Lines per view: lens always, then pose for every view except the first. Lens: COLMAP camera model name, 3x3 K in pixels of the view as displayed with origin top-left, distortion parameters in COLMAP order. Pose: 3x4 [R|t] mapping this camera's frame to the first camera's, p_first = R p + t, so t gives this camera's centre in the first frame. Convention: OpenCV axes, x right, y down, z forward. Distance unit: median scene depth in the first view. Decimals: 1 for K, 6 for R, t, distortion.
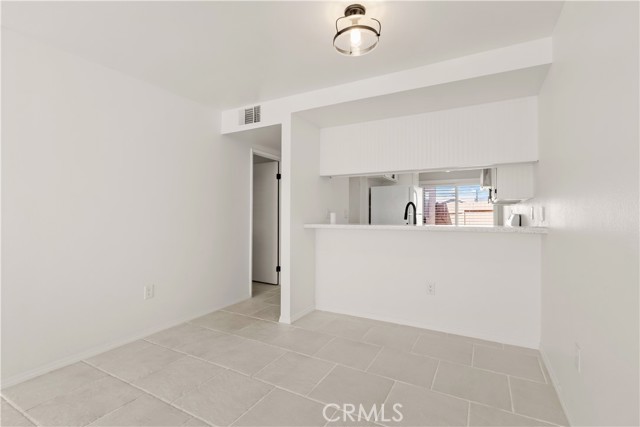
lens RADIAL K [[283.9, 0, 323.0], [0, 283.9, 198.5], [0, 0, 1]] dist [0.001482, 0.000225]
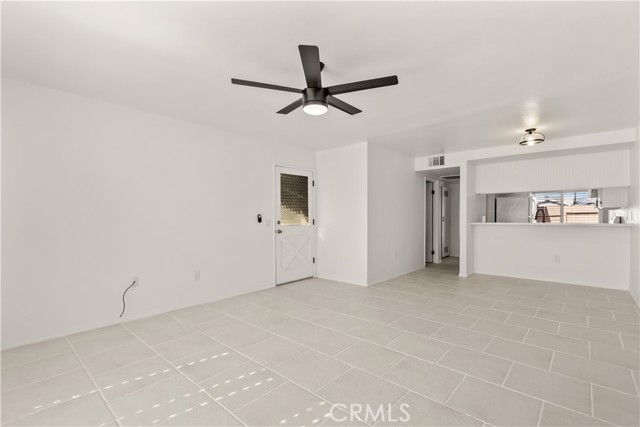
lens RADIAL K [[289.0, 0, 321.6], [0, 289.0, 206.7], [0, 0, 1]] dist [0.003967, 0.000431]
pose [[0.975781, -0.010199, -0.218510, -0.581952], [0.014138, 0.999764, 0.016470, -0.048186], [0.218291, -0.019160, 0.975696, -0.953612]]
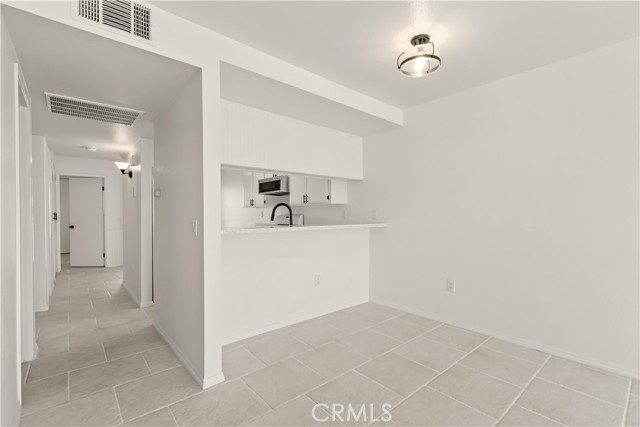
lens RADIAL K [[289.0, 0, 321.6], [0, 289.0, 206.7], [0, 0, 1]] dist [0.003967, 0.000431]
pose [[0.356226, 0.023955, 0.934093, -0.605391], [-0.048648, 0.998791, -0.007062, 0.025320], [-0.933133, -0.042926, 0.356960, 0.502259]]
